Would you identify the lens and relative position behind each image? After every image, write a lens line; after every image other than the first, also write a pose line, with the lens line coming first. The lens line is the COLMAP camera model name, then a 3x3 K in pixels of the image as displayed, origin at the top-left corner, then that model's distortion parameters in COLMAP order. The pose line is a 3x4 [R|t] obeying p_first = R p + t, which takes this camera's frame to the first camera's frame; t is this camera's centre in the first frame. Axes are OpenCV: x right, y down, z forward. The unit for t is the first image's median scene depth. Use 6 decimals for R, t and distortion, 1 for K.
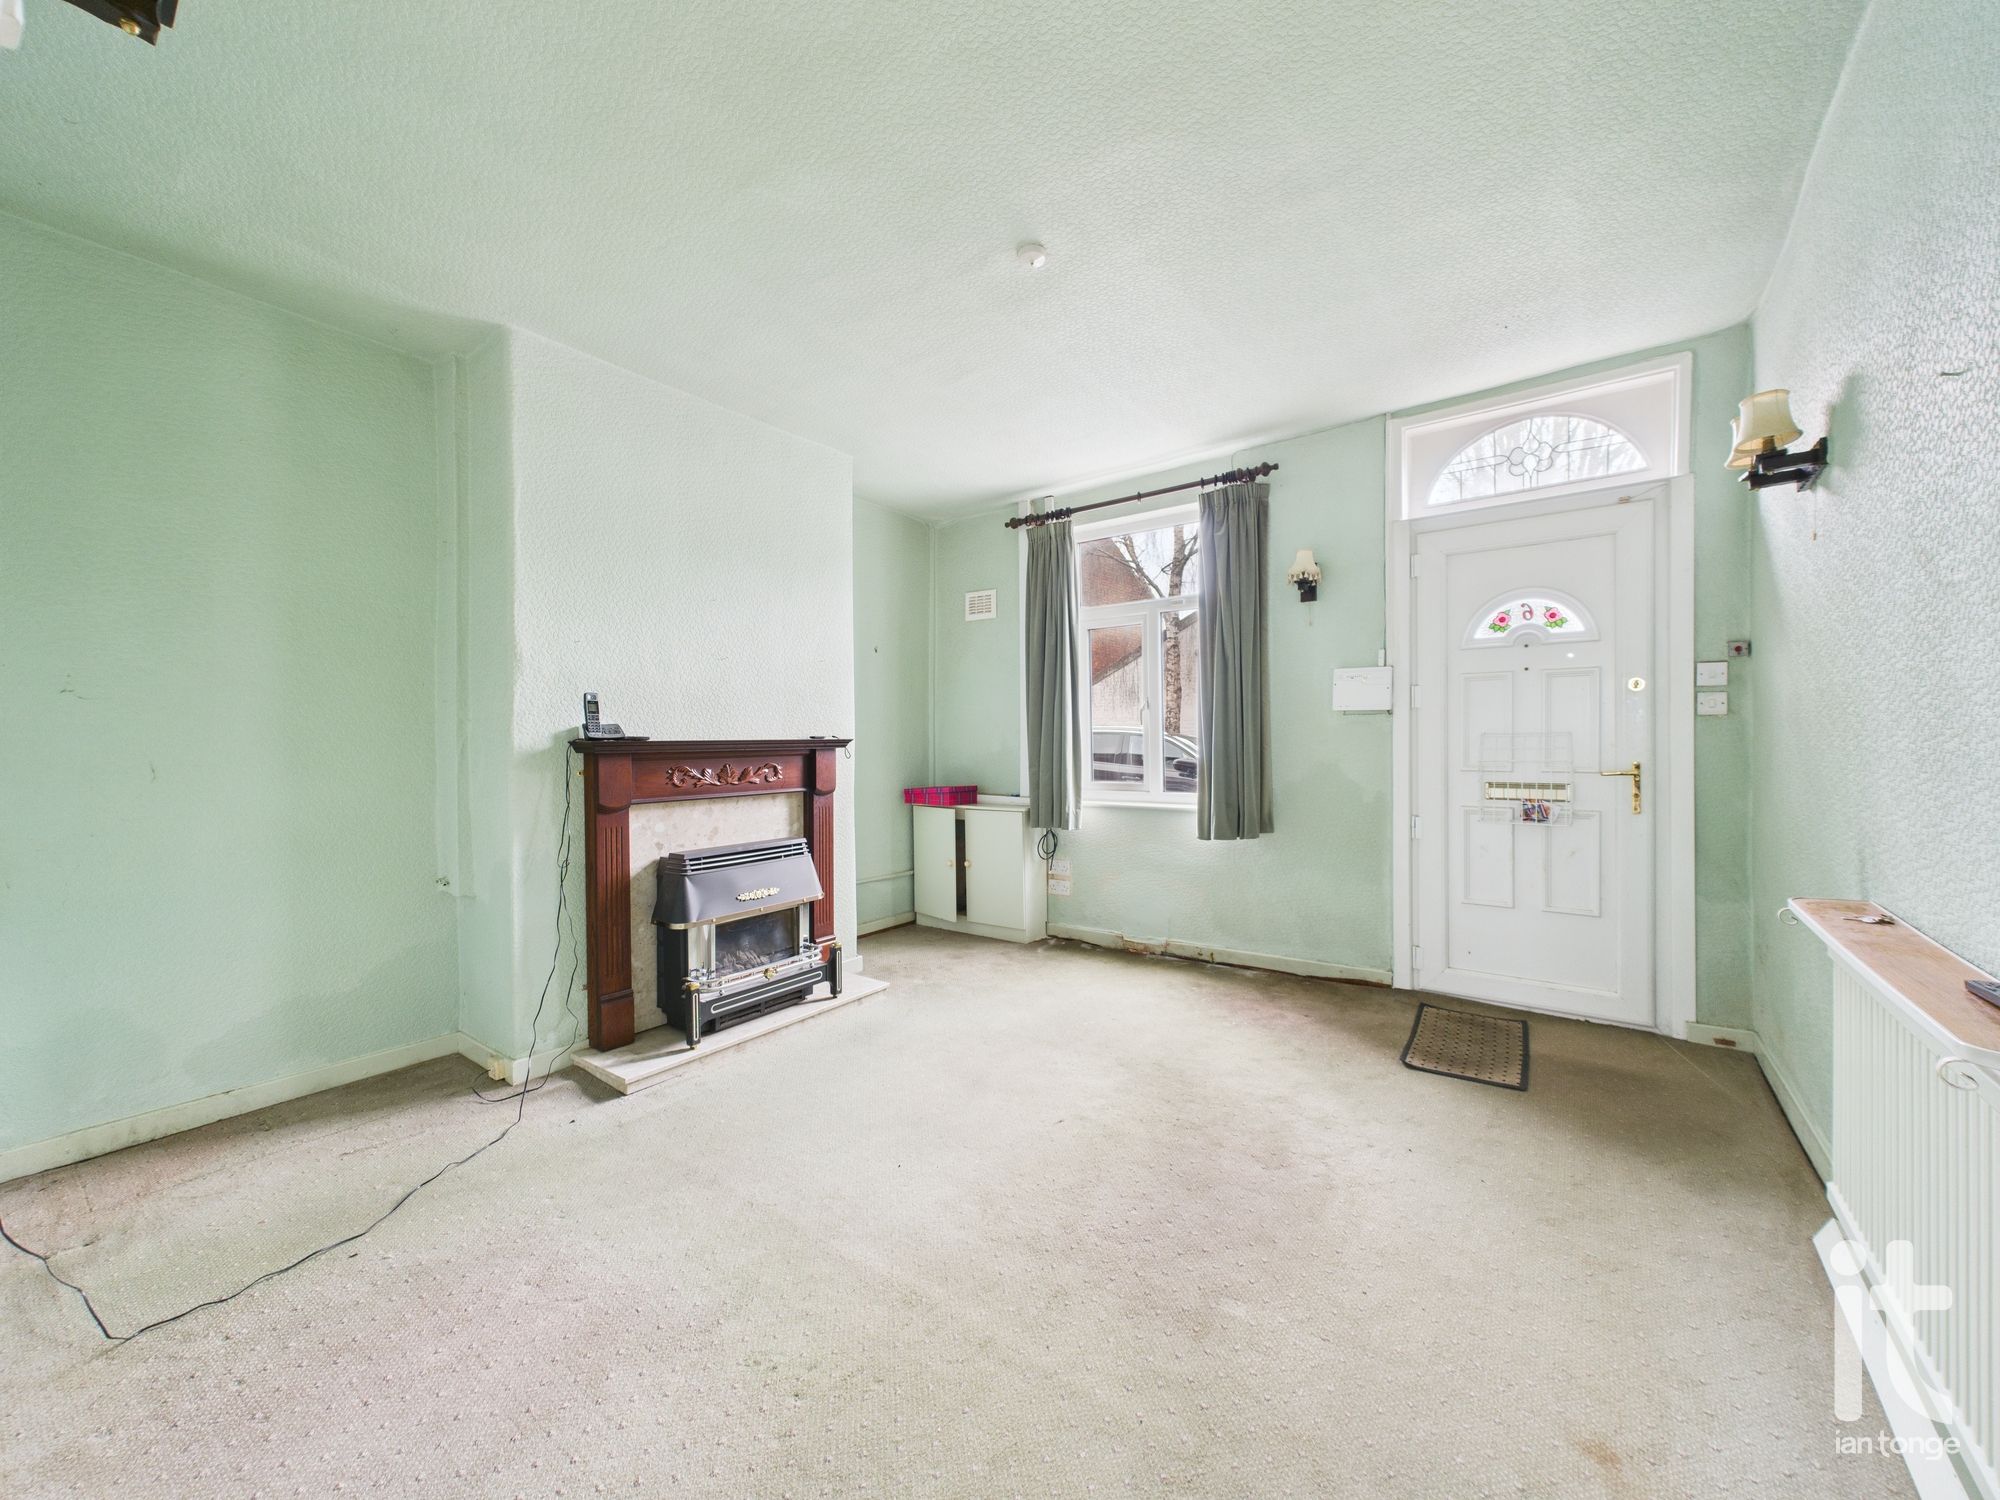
lens RADIAL K [[804.5, 0, 1004.8], [0, 804.5, 743.4], [0, 0, 1]] dist [0.001243, 0.000132]
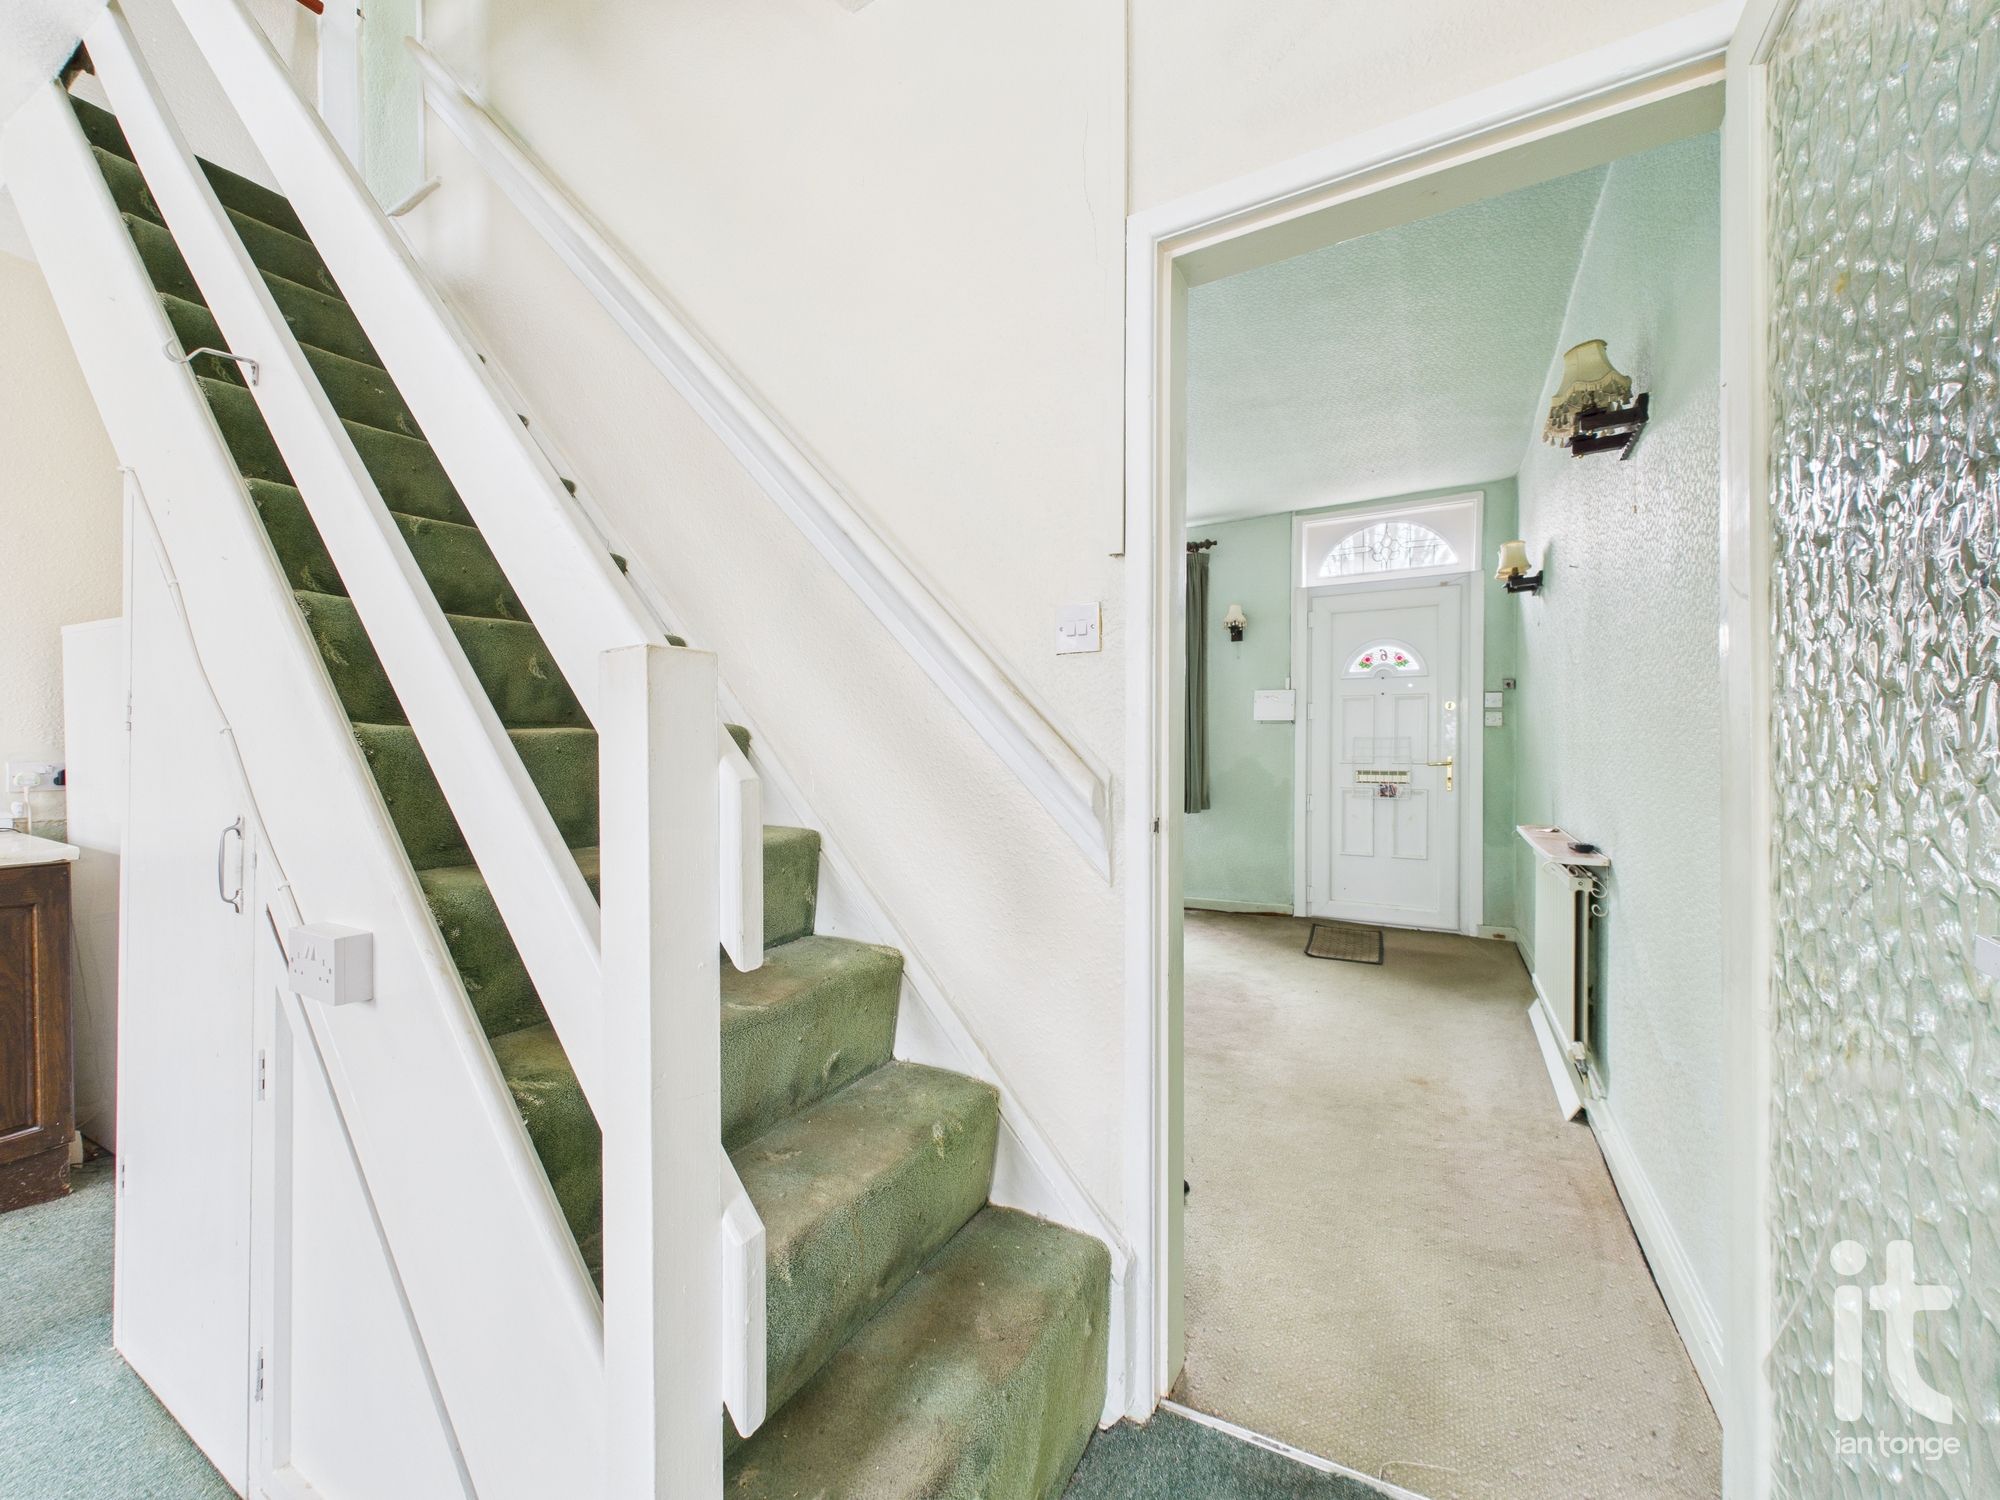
lens RADIAL K [[802.8, 0, 1000.0], [0, 802.8, 750.0], [0, 0, 1]] dist [-0.000266, -0.000018]
pose [[0.990283, 0.007777, 0.138850, -0.256128], [-0.007731, 0.999970, -0.000869, 0.017512], [-0.138853, -0.000213, 0.990313, -0.367935]]
